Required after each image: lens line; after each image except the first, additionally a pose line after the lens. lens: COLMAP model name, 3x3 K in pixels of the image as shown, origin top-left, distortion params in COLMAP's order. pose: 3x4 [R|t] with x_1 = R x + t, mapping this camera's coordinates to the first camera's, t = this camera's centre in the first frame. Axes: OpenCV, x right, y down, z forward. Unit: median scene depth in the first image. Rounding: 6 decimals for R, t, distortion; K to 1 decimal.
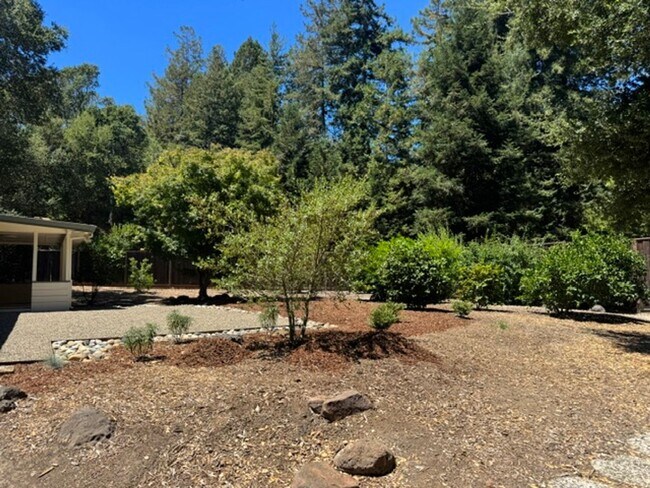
lens RADIAL K [[463.5, 0, 319.2], [0, 463.5, 241.2], [0, 0, 1]] dist [0.024671, -0.012497]
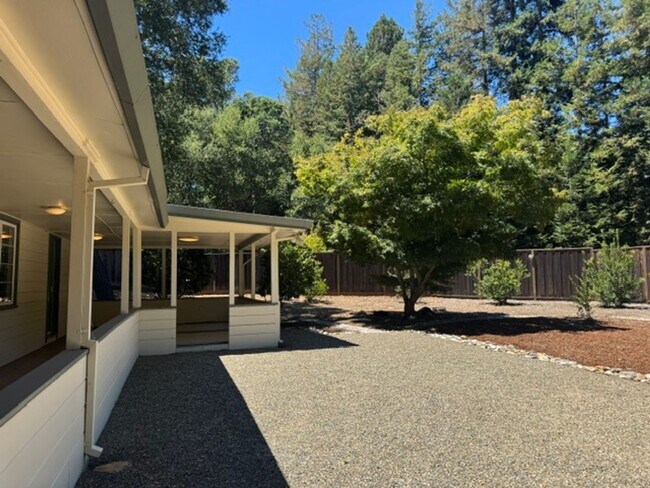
lens RADIAL K [[463.5, 0, 328.2], [0, 463.5, 242.6], [0, 0, 1]] dist [0.024671, -0.012497]
pose [[0.974289, -0.025966, -0.223802, -0.105226], [0.028717, 0.999547, 0.009045, -0.002050], [0.223465, -0.015239, 0.974593, 0.121744]]
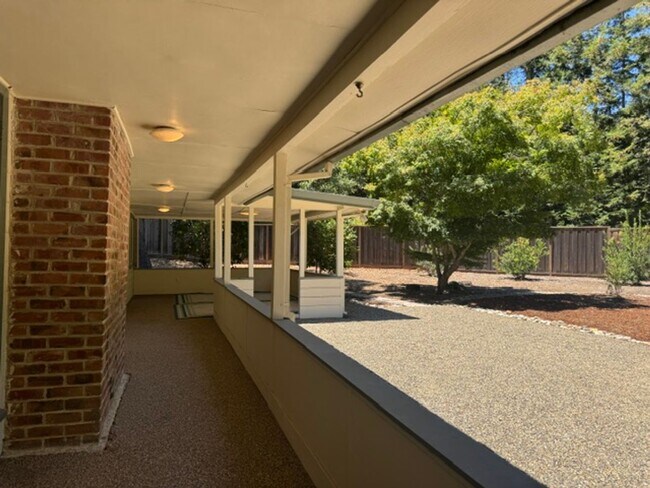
lens RADIAL K [[463.5, 0, 328.6], [0, 463.5, 244.1], [0, 0, 1]] dist [0.024671, -0.012497]
pose [[0.977725, 0.009611, -0.209671, -0.139158], [0.006483, 0.997092, 0.075937, -0.006685], [0.209791, -0.075605, 0.974819, 0.101416]]
